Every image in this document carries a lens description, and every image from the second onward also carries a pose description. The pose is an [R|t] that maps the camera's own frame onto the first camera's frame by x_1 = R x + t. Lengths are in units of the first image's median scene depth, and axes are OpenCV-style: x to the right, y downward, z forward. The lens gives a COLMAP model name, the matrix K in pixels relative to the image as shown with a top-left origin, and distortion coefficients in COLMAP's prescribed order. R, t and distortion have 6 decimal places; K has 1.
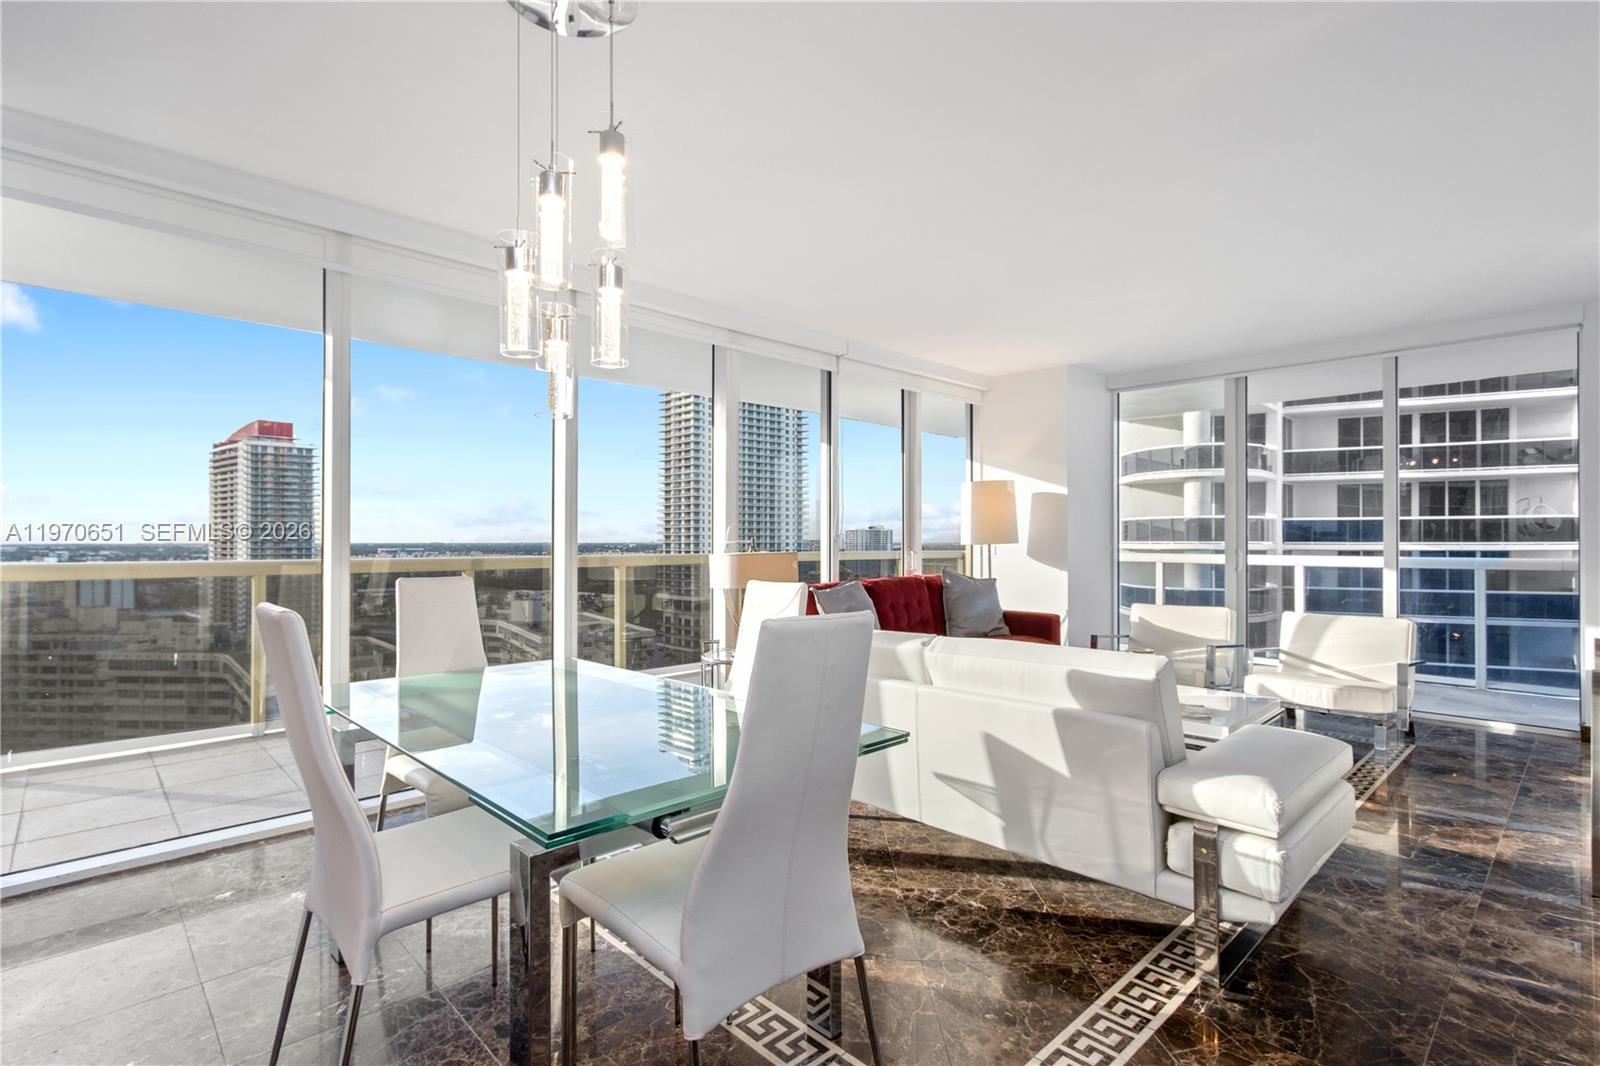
lens RADIAL K [[759.1, 0, 783.3], [0, 759.1, 527.0], [0, 0, 1]] dist [-0.001024, 0.000446]
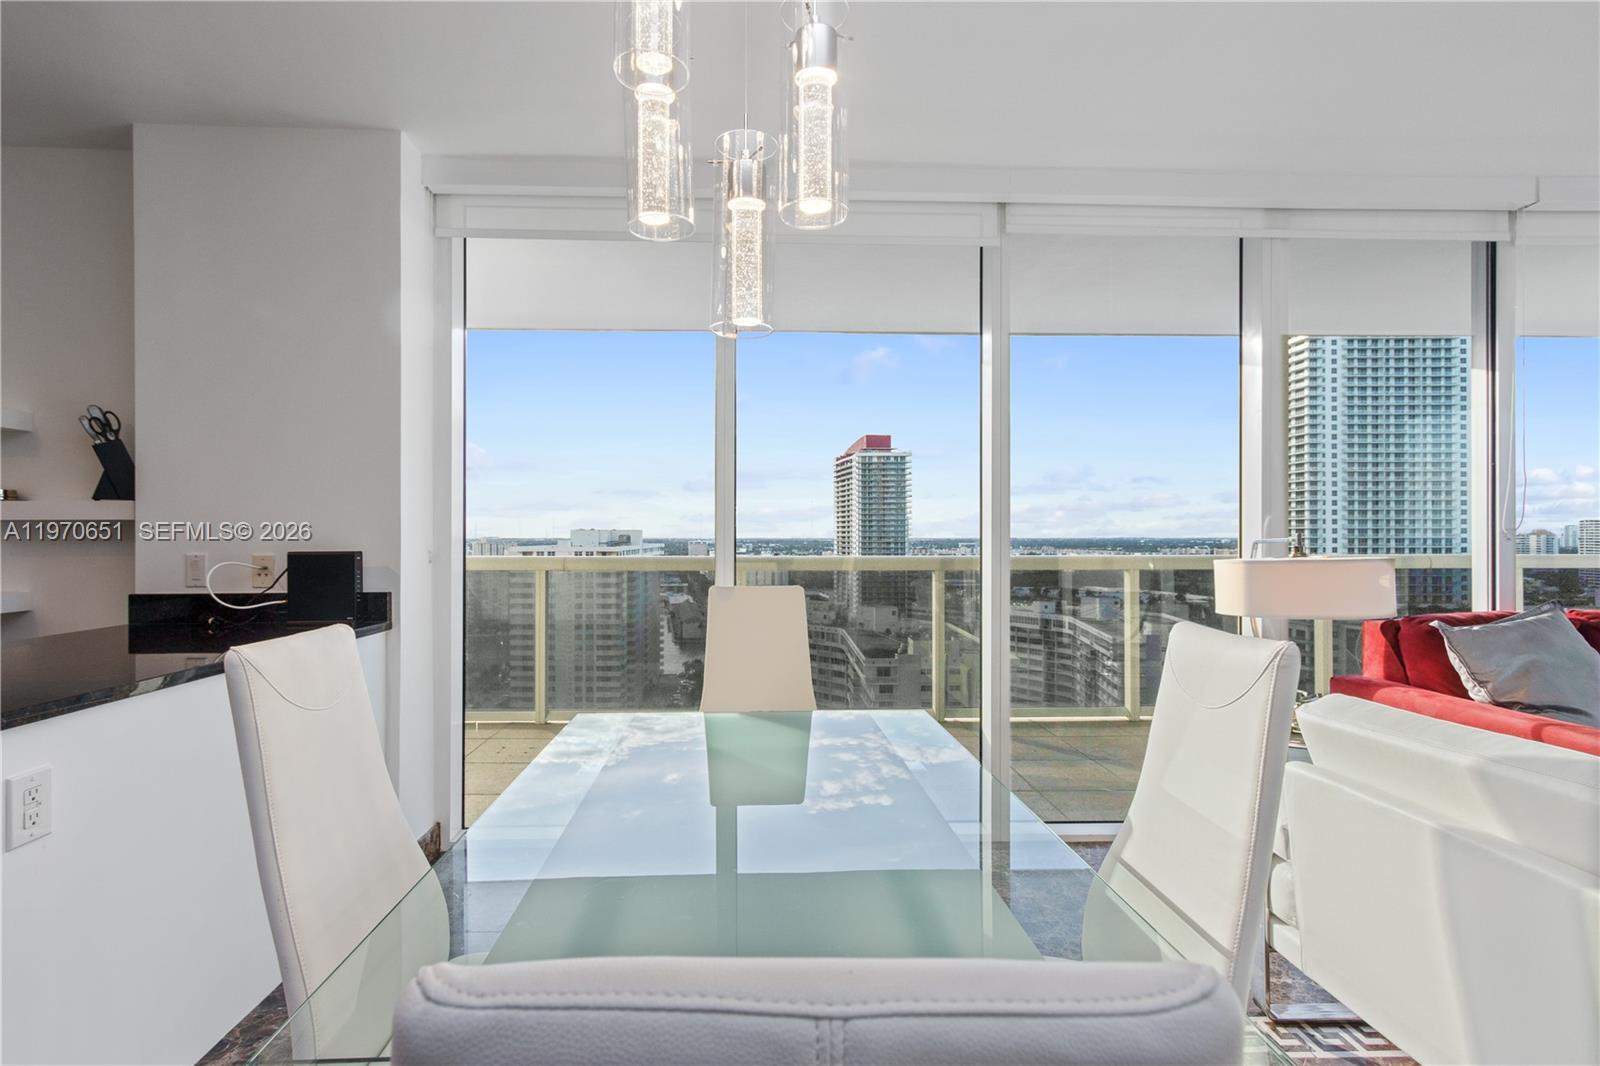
lens RADIAL K [[759.1, 0, 783.3], [0, 759.1, 527.0], [0, 0, 1]] dist [-0.001024, 0.000446]
pose [[0.747567, -0.008229, -0.664136, 0.023692], [0.012557, 0.999920, 0.001745, 0.001293], [0.664068, -0.009644, 0.747610, 0.128228]]
